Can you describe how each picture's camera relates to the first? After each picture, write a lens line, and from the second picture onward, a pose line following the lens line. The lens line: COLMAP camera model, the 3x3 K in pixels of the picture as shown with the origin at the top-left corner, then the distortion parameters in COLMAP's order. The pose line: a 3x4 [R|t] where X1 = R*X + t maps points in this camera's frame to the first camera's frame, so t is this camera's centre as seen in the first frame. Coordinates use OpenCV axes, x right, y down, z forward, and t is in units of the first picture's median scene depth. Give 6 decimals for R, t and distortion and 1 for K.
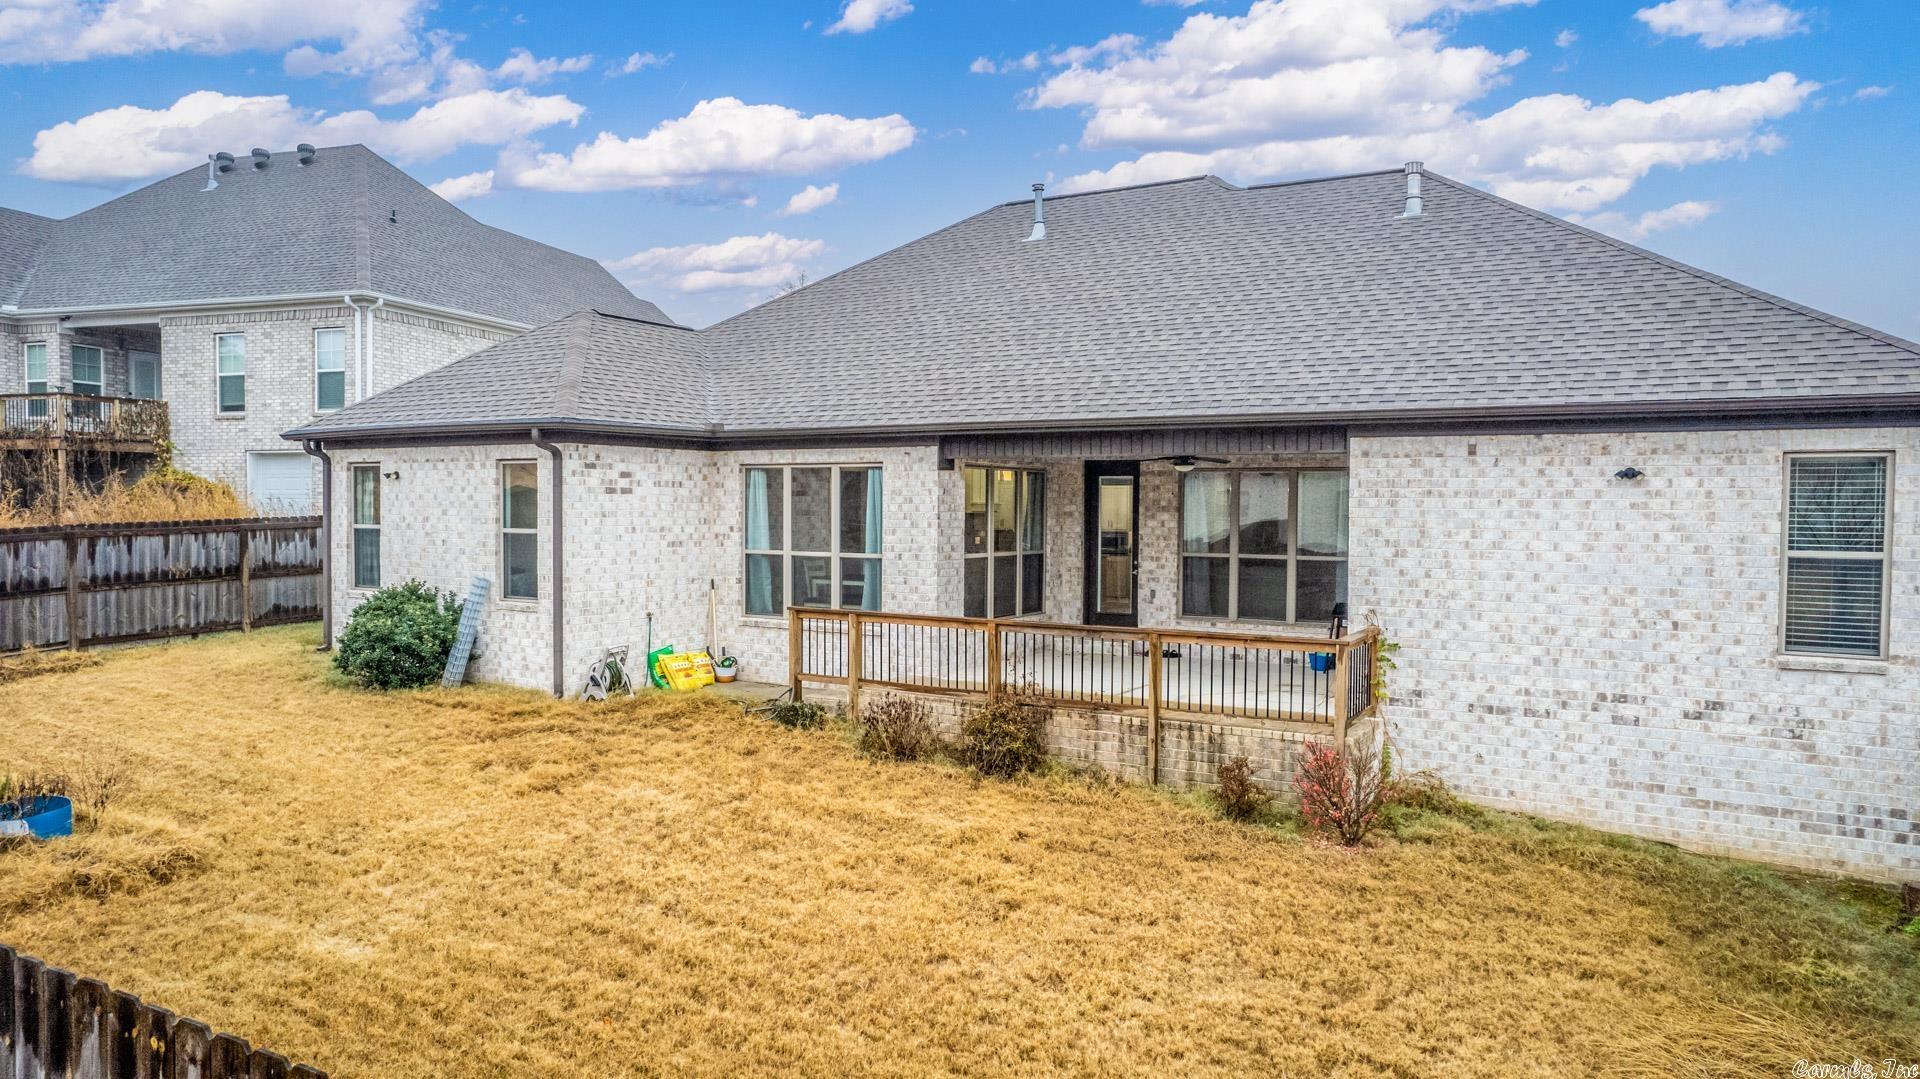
lens RADIAL K [[1225.8, 0, 960.0], [0, 1225.8, 539.5], [0, 0, 1]] dist [-0.000161, 0.000325]
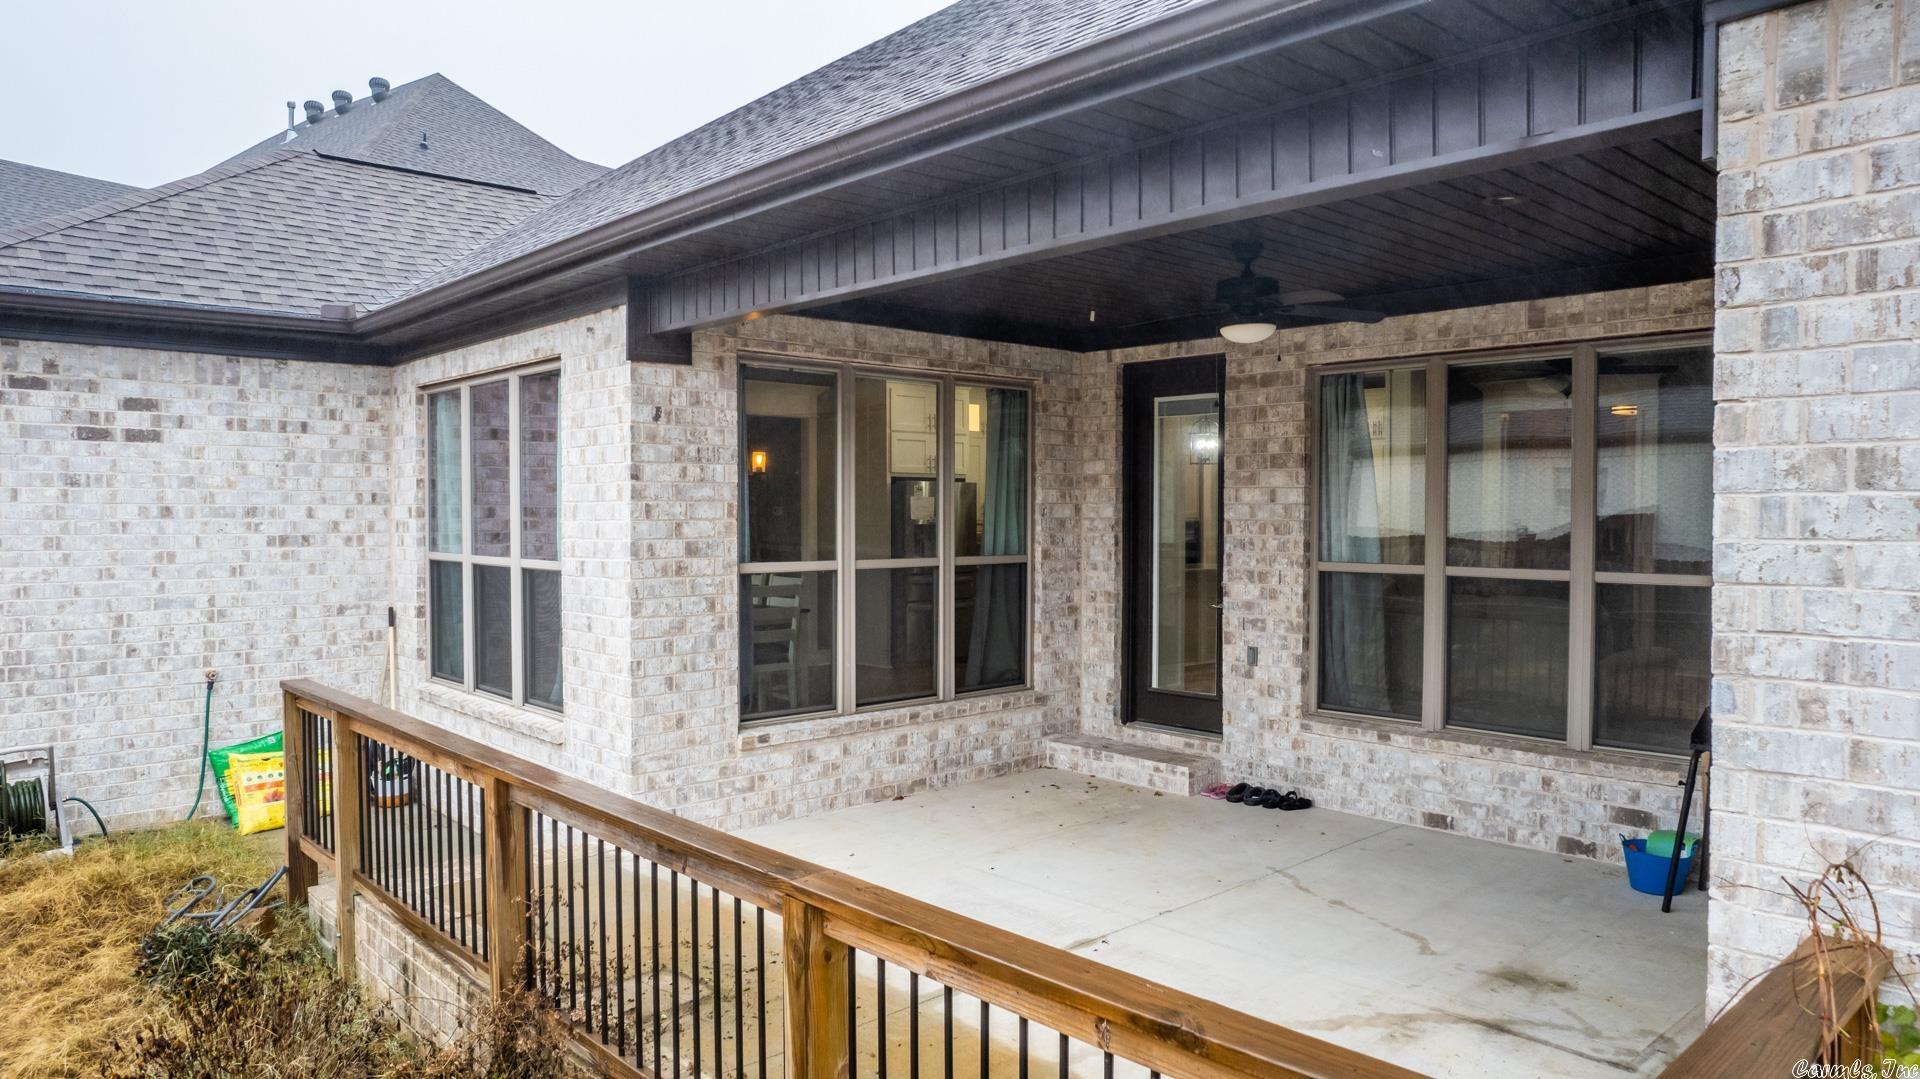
lens RADIAL K [[1246.3, 0, 960.0], [0, 1246.3, 539.5], [0, 0, 1]] dist [-0.080555, 0.084148]
pose [[0.961109, 0.000472, -0.276169, 0.141419], [-0.002087, 0.999982, -0.005555, 0.004178], [0.276162, 0.005915, 0.961093, 0.429542]]
